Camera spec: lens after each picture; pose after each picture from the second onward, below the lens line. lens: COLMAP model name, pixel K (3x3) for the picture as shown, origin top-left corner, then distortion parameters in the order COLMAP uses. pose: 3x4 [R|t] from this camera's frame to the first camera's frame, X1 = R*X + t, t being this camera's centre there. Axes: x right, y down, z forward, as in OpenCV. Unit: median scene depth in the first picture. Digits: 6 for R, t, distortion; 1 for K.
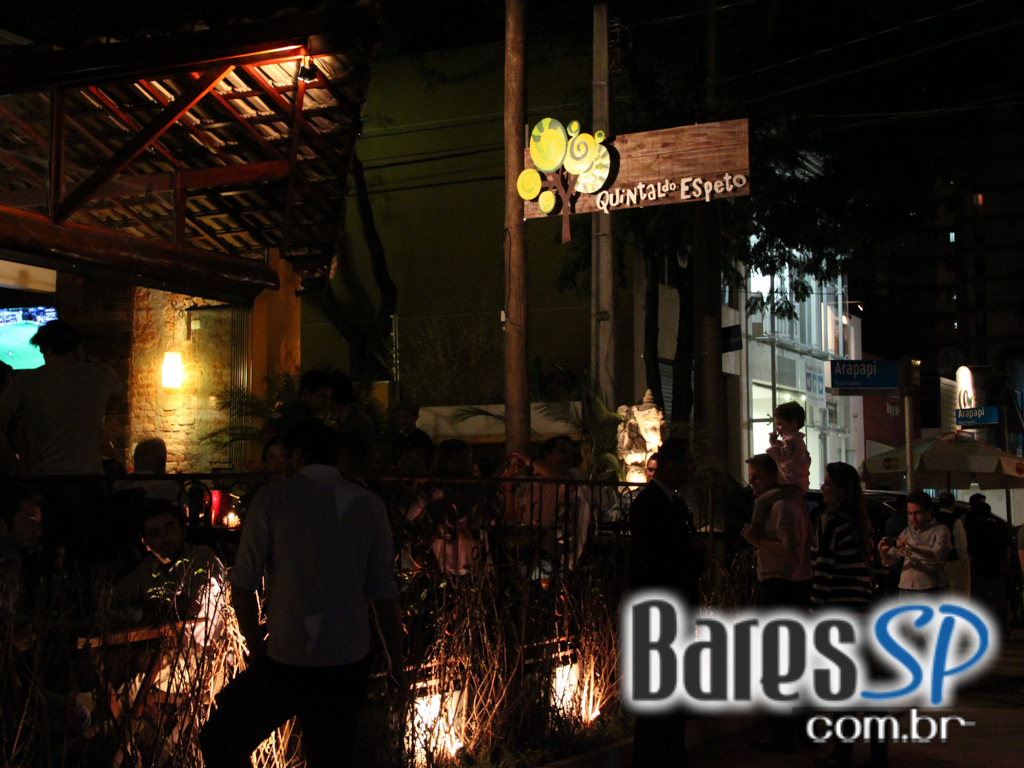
lens RADIAL K [[1560.3, 0, 512.0], [0, 1560.3, 383.7], [0, 0, 1]] dist [0.015950, 0.000000]
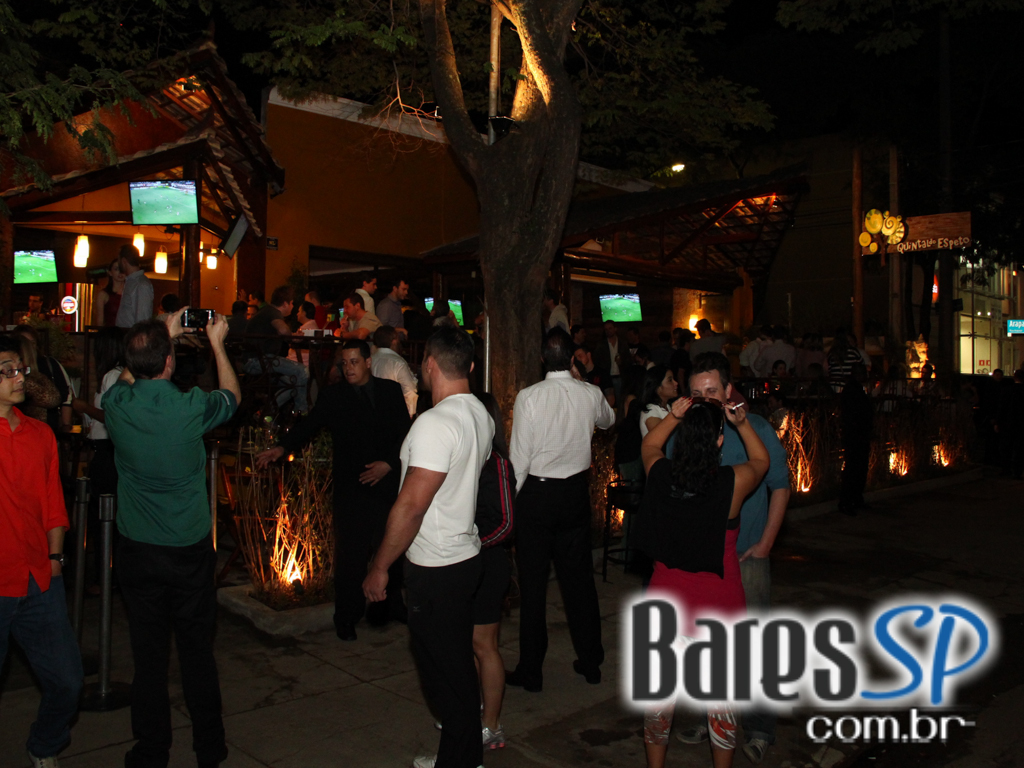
lens RADIAL K [[939.9, 0, 518.2], [0, 939.9, 378.7], [0, 0, 1]] dist [-0.123624, 0.000000]
pose [[0.958276, 0.011208, -0.285624, -0.084454], [0.012054, 0.996758, 0.079556, -0.042115], [0.285590, -0.079679, 0.955034, -0.387739]]
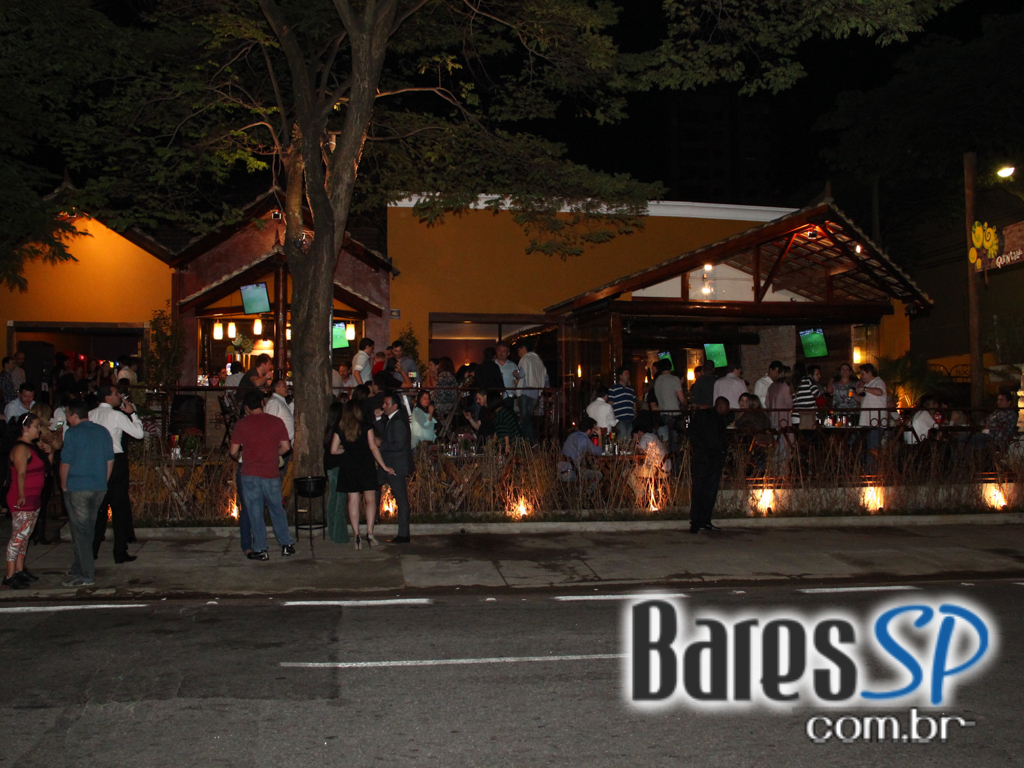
lens RADIAL K [[1063.3, 0, 510.0], [0, 1063.3, 384.8], [0, 0, 1]] dist [-0.060315, 0.000000]
pose [[0.608920, -0.027746, -0.792746, 0.704543], [0.063546, 0.997882, 0.013885, -0.020648], [0.790682, -0.058831, 0.609393, -0.278265]]
